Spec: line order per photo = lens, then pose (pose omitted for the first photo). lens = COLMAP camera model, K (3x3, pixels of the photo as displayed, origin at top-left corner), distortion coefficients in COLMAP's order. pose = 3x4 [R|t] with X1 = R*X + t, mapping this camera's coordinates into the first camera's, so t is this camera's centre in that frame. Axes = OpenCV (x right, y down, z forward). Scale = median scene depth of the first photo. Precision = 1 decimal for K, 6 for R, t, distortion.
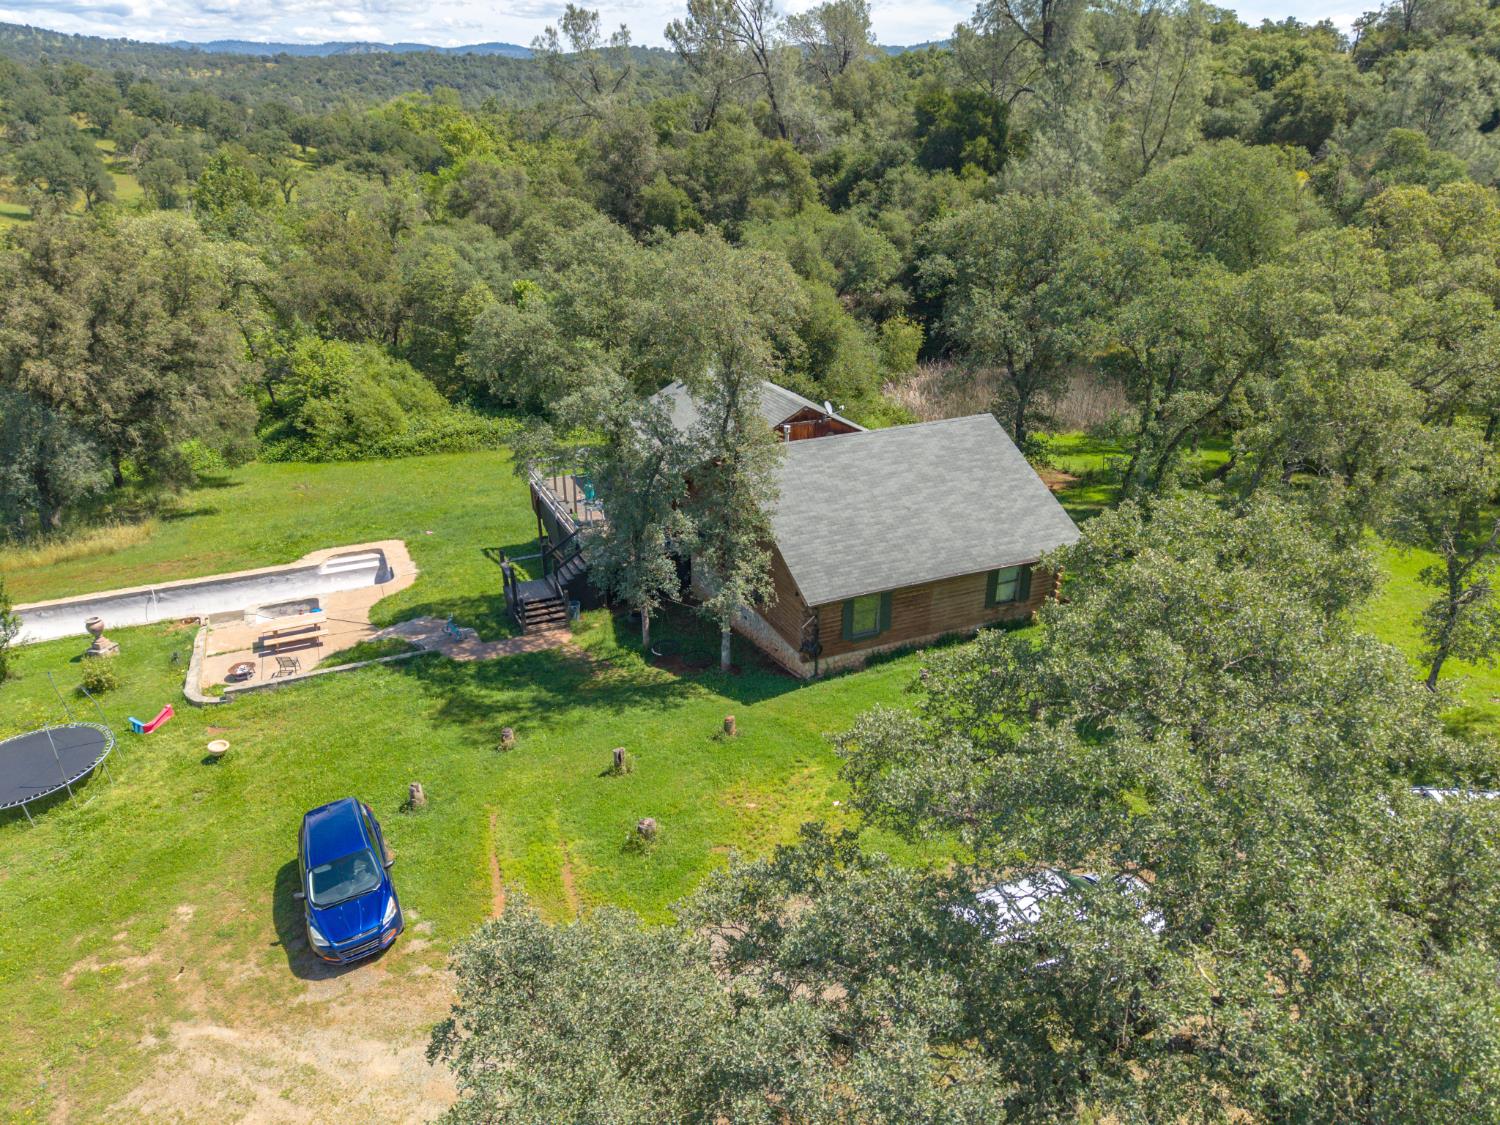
lens RADIAL K [[1005.9, 0, 750.2], [0, 1005.9, 568.1], [0, 0, 1]] dist [0.027720, -0.027024]
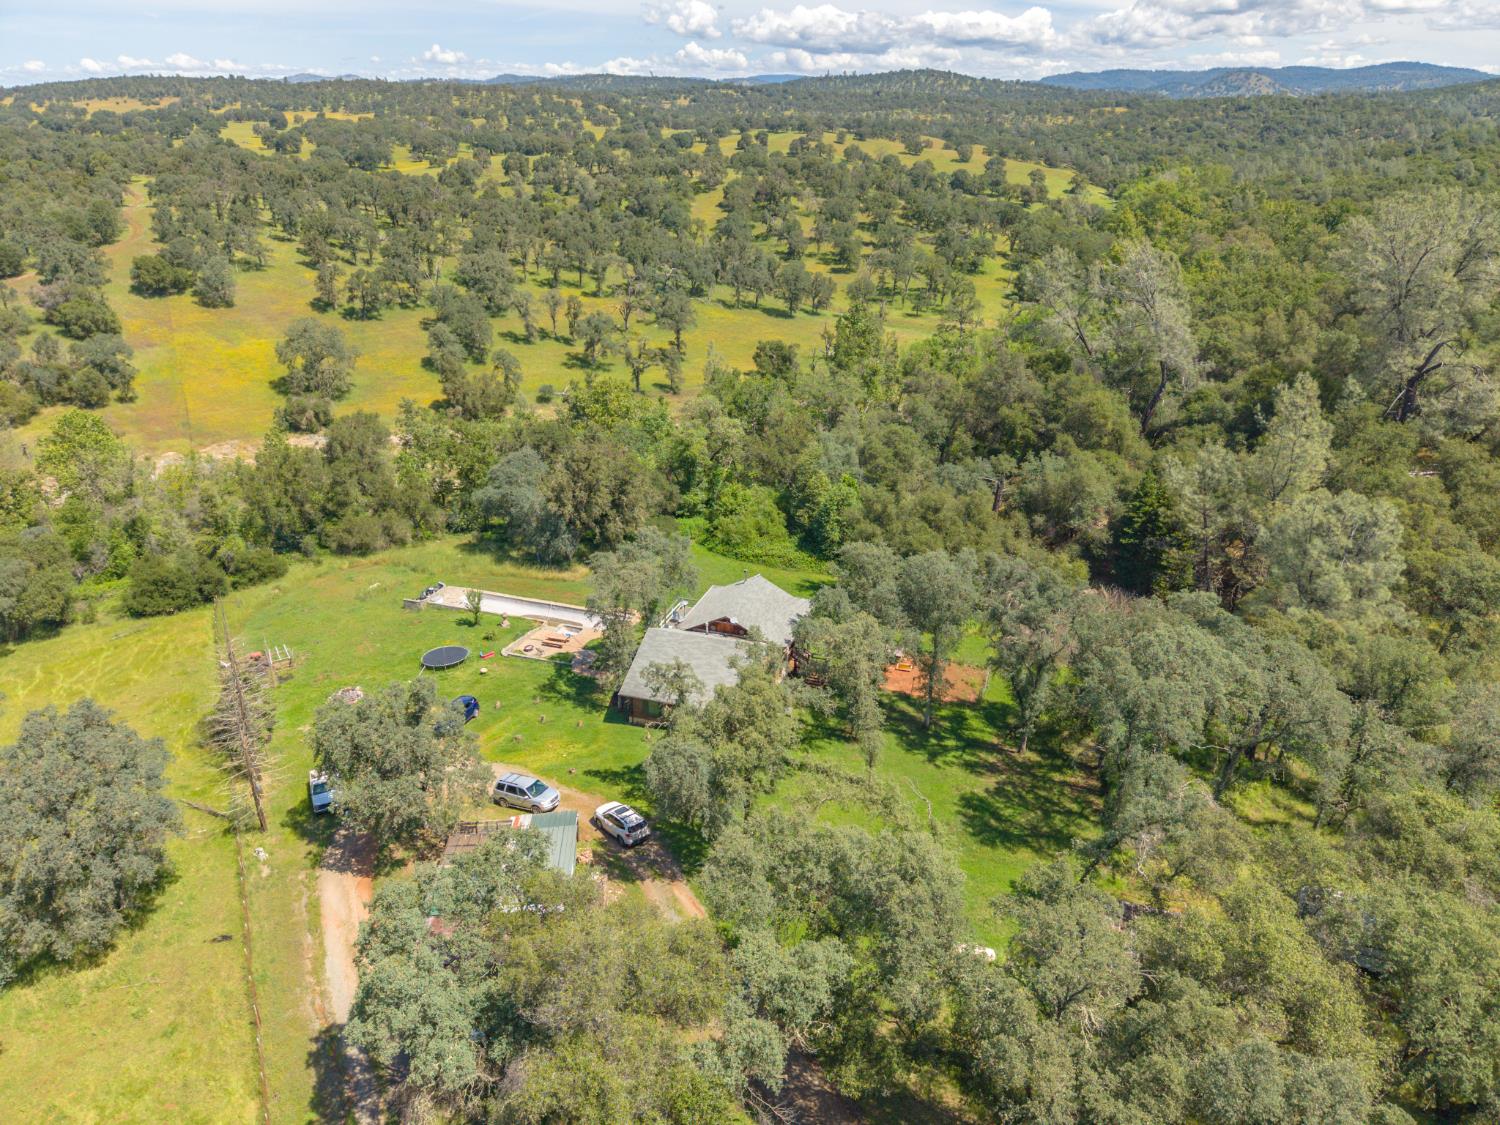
lens RADIAL K [[1005.9, 0, 758.7], [0, 1005.9, 561.2], [0, 0, 1]] dist [0.027720, -0.027024]
pose [[0.736068, 0.272113, -0.619804, 1.280405], [-0.286152, 0.954889, 0.079397, -0.419532], [0.613449, 0.118917, 0.780730, -0.624544]]
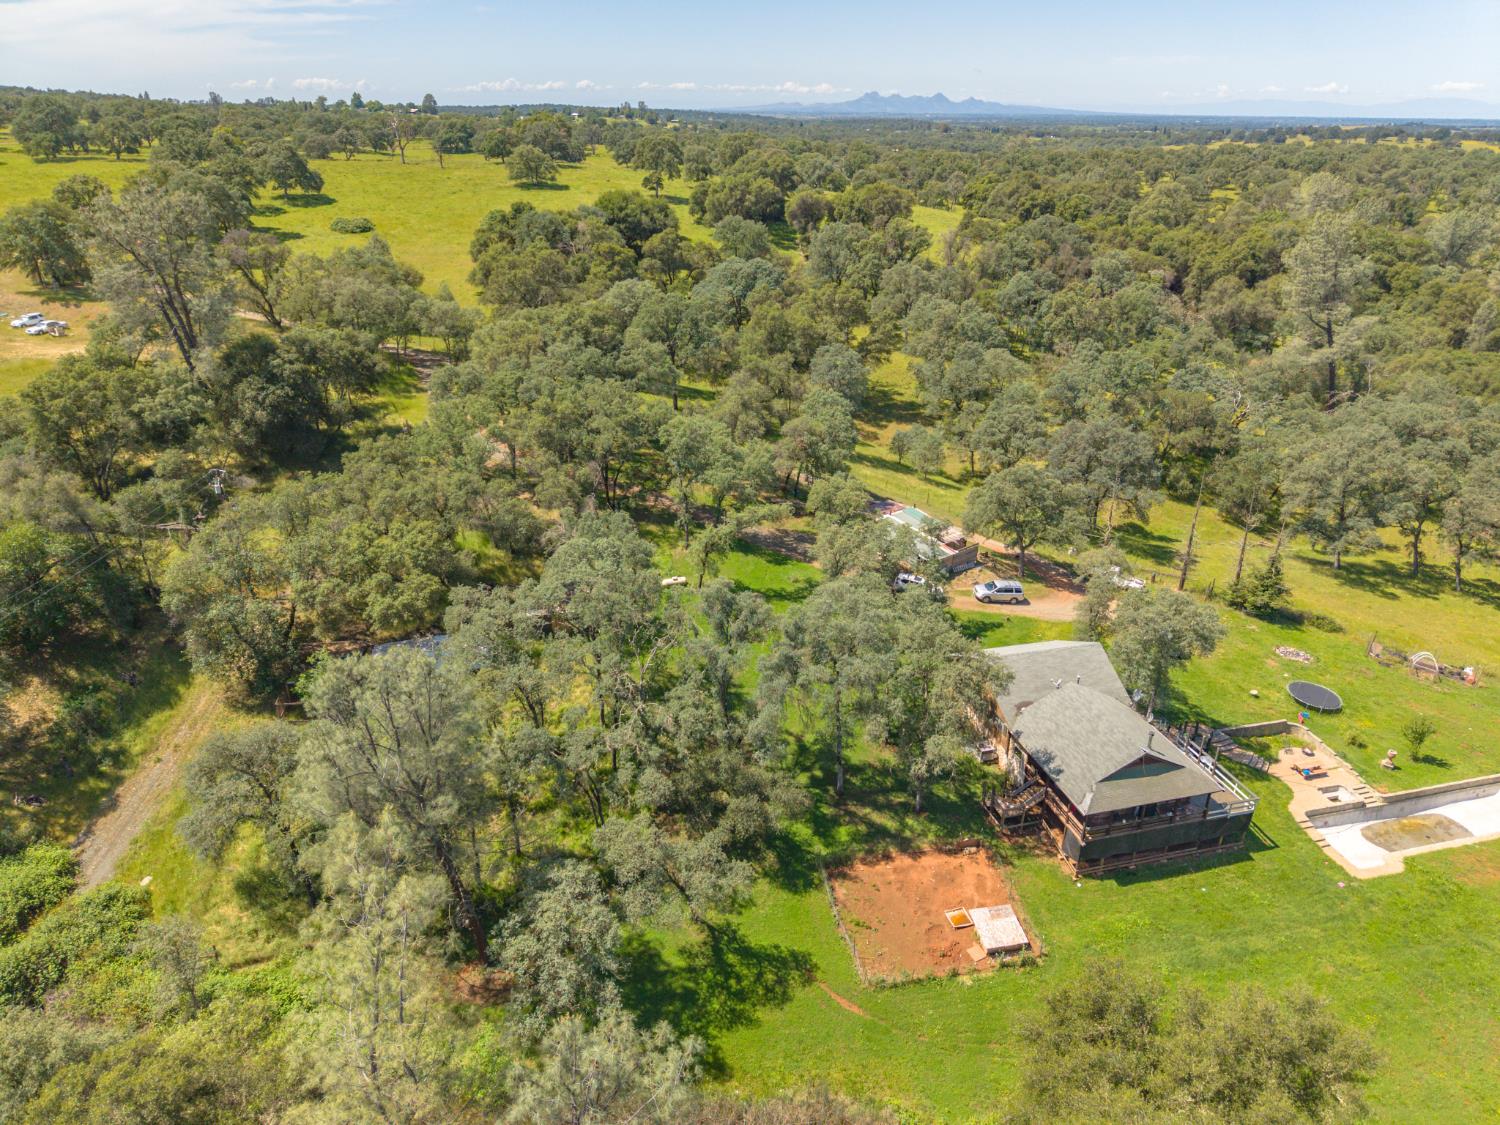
lens RADIAL K [[1005.9, 0, 758.6], [0, 1005.9, 569.1], [0, 0, 1]] dist [0.027720, -0.027024]
pose [[-0.986432, -0.084186, 0.140941, 0.342692], [0.050737, 0.660151, 0.749418, -1.565268], [-0.156133, 0.746400, -0.646923, 1.914683]]
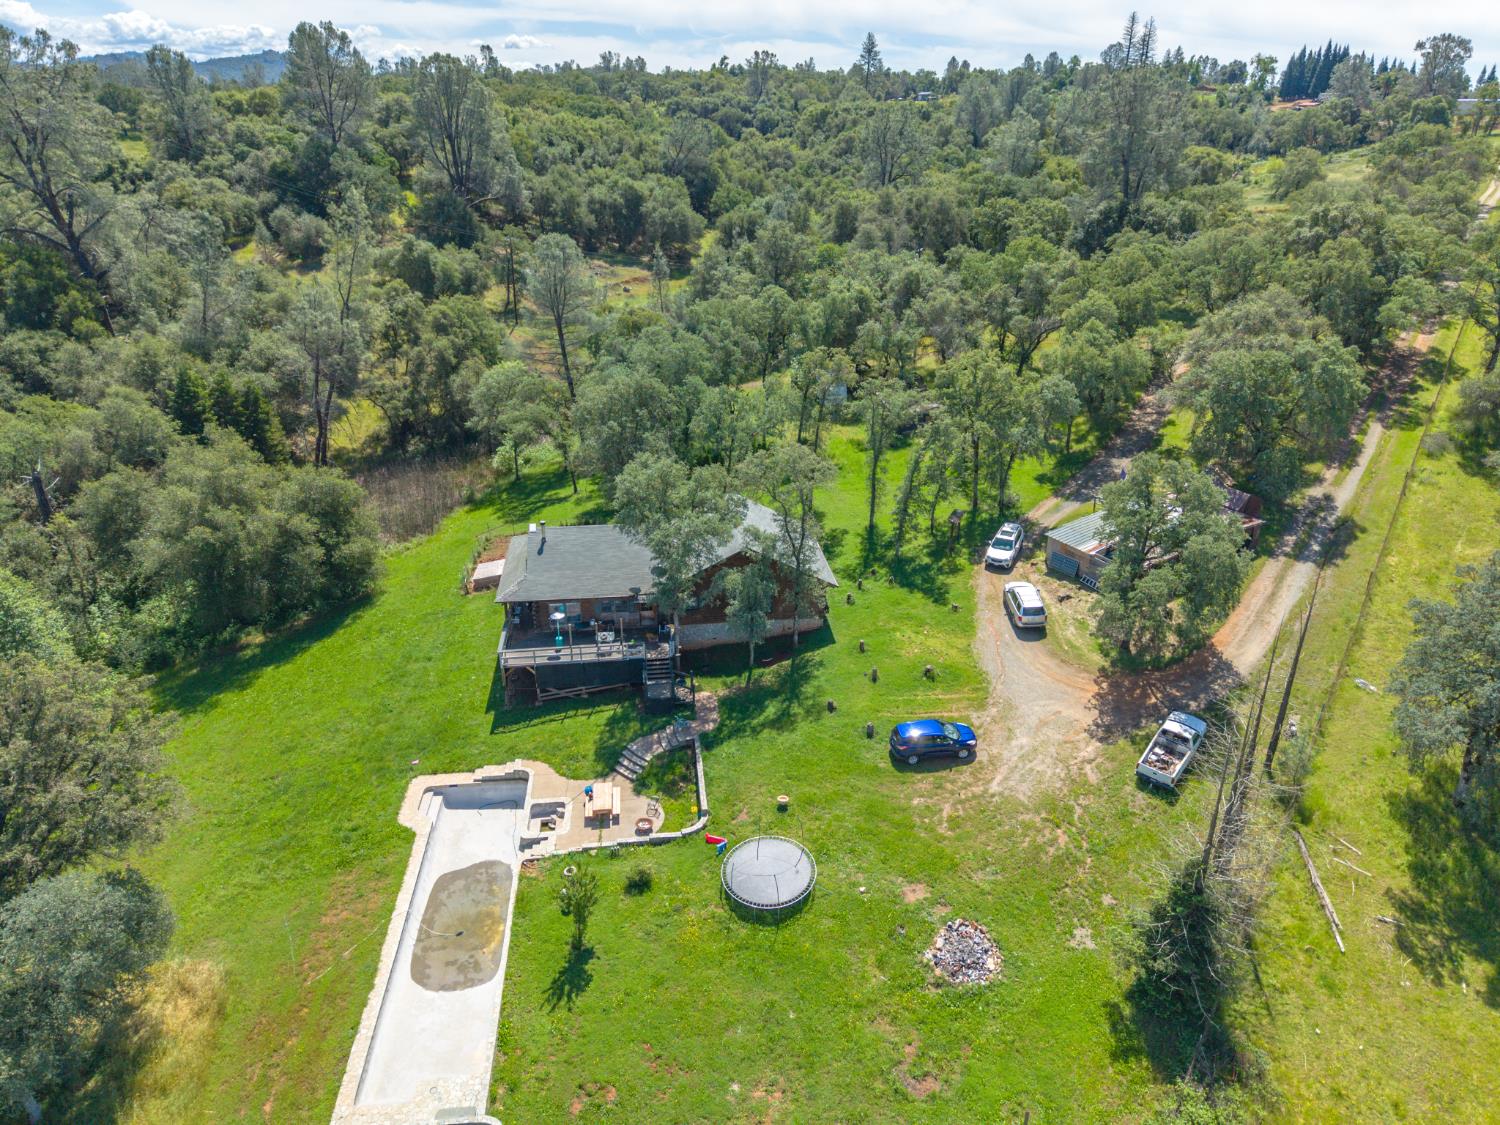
lens RADIAL K [[1005.9, 0, 760.2], [0, 1005.9, 568.4], [0, 0, 1]] dist [0.027720, -0.027024]
pose [[0.298776, -0.390880, 0.870601, -1.255420], [0.385359, 0.884002, 0.264649, -0.428528], [-0.873059, 0.256423, 0.414747, 0.148576]]
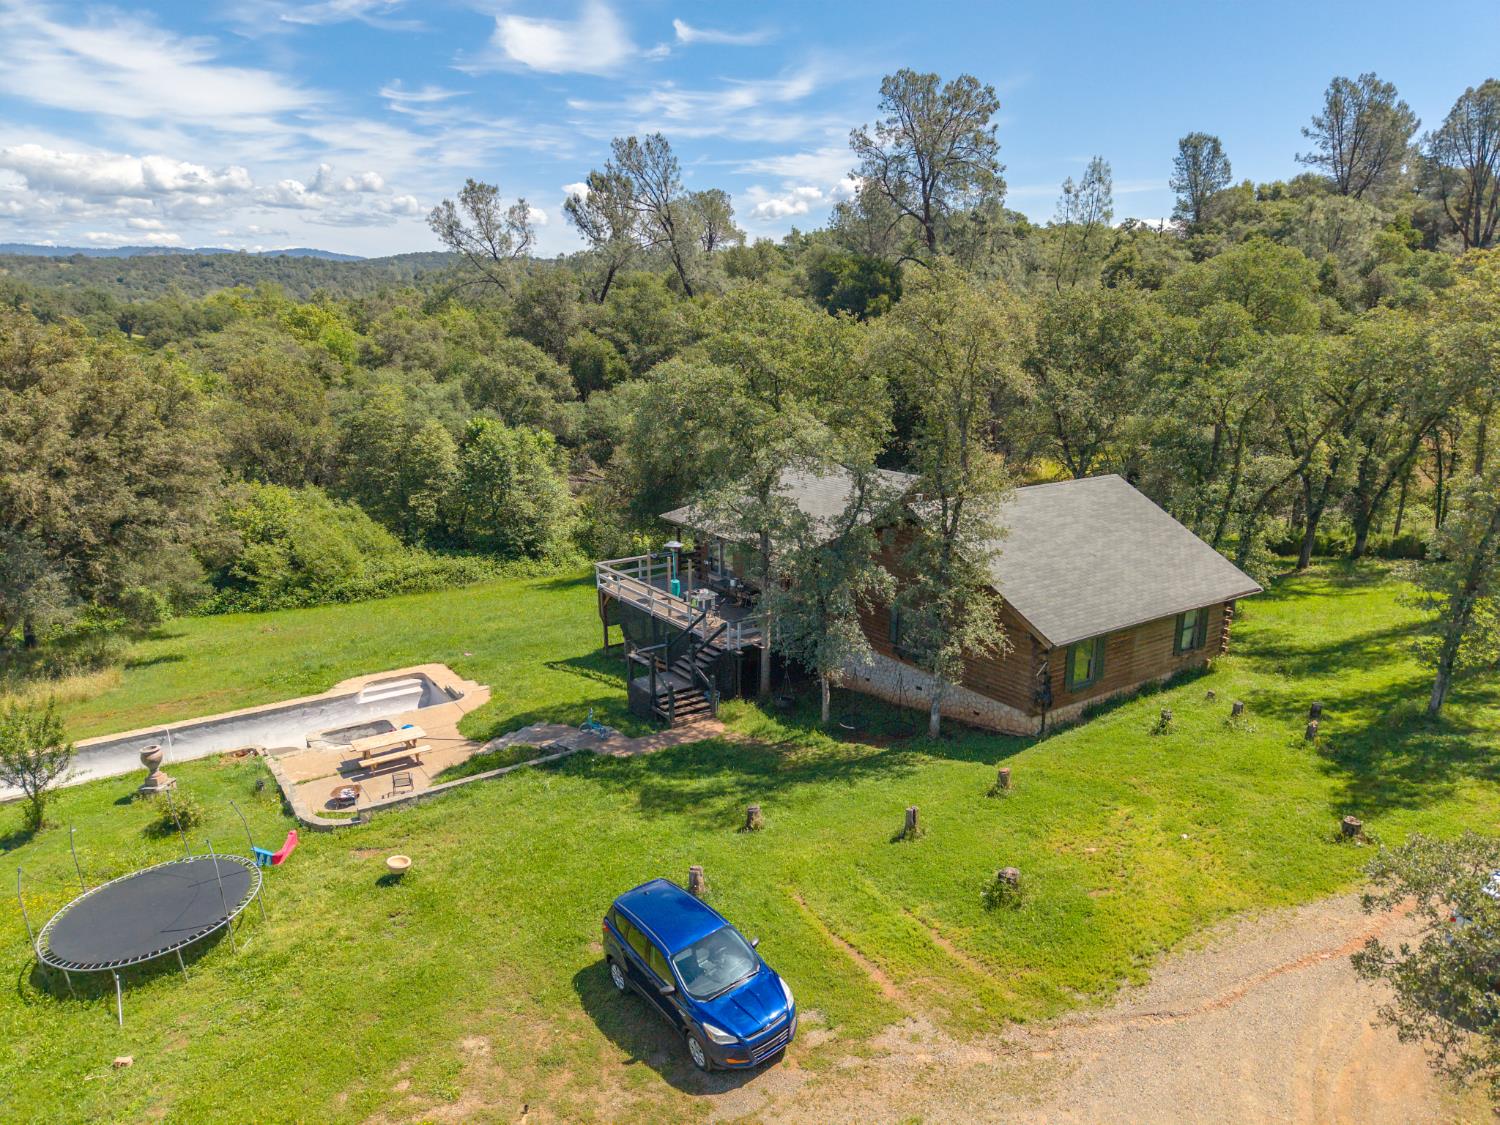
lens RADIAL K [[1005.9, 0, 750.8], [0, 1005.9, 568.7], [0, 0, 1]] dist [0.027720, -0.027024]
pose [[0.983755, -0.046429, 0.173410, -0.251467], [0.075972, 0.982885, -0.167827, 0.068015], [-0.162650, 0.178275, 0.970445, 0.079185]]
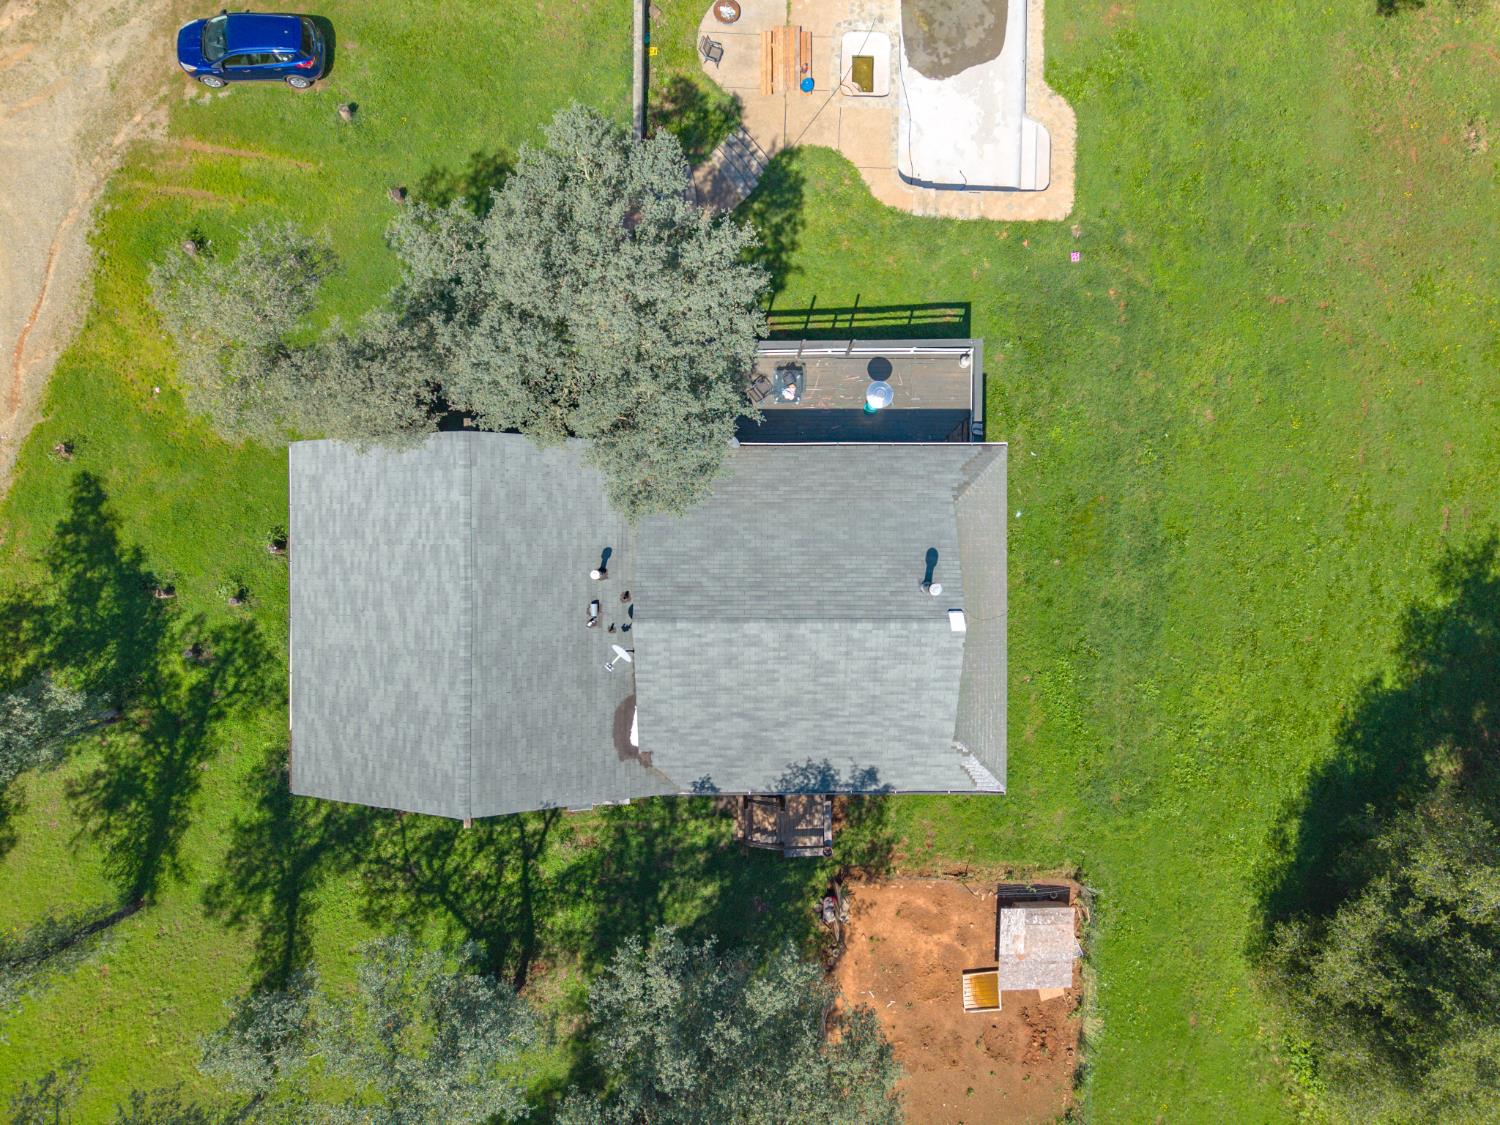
lens RADIAL K [[1005.9, 0, 755.8], [0, 1005.9, 567.5], [0, 0, 1]] dist [0.027720, -0.027024]
pose [[-0.420080, 0.907473, -0.005079, -0.013698], [-0.390205, -0.175572, 0.903833, -0.733120], [0.819312, 0.381664, 0.427855, 0.657885]]
